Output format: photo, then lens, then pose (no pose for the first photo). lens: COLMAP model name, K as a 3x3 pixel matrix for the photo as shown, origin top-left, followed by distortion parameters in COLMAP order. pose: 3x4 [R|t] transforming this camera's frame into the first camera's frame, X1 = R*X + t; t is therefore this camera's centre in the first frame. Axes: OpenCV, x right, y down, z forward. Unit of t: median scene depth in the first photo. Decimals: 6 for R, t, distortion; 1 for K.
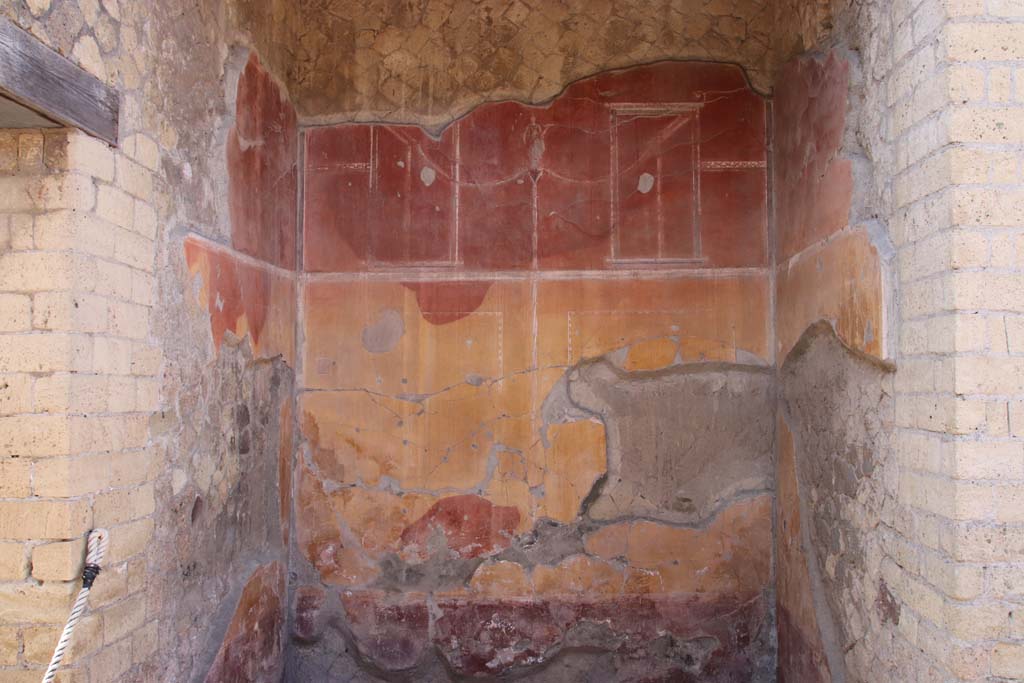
lens RADIAL K [[838.3, 0, 513.9], [0, 838.3, 333.9], [0, 0, 1]] dist [-0.104547, 0.066506]
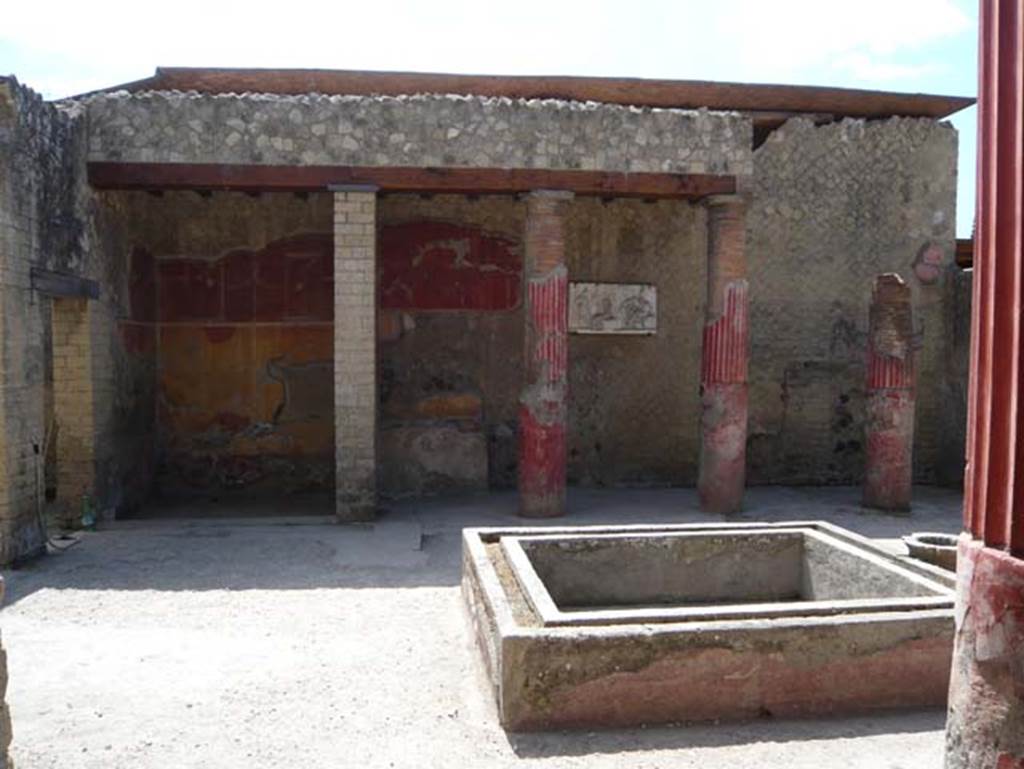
lens RADIAL K [[858.1, 0, 497.9], [0, 858.1, 389.5], [0, 0, 1]] dist [-0.081332, 0.017607]
pose [[0.991971, -0.006523, 0.126294, 0.430584], [-0.005643, 0.995391, 0.095734, -0.125705], [-0.126337, -0.095678, 0.987363, -1.638616]]
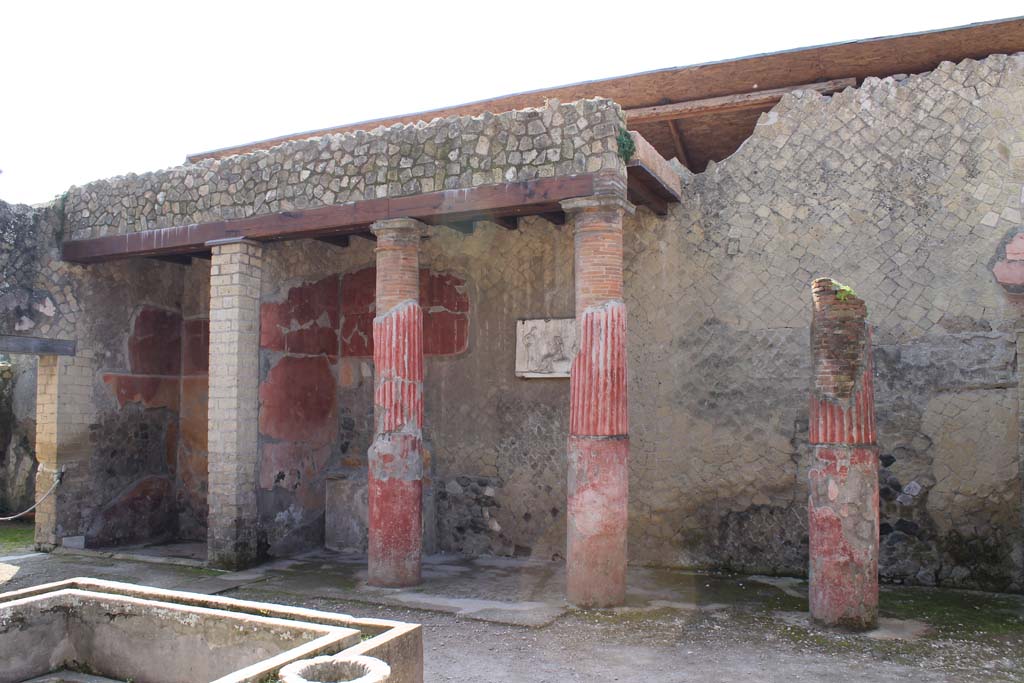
lens RADIAL K [[842.4, 0, 506.1], [0, 842.4, 345.8], [0, 0, 1]] dist [-0.128478, 0.070332]
pose [[0.922735, -0.034805, -0.383860, 1.837240], [0.025403, 0.999241, -0.029539, -0.066948], [0.384597, 0.017505, 0.922919, -1.139980]]
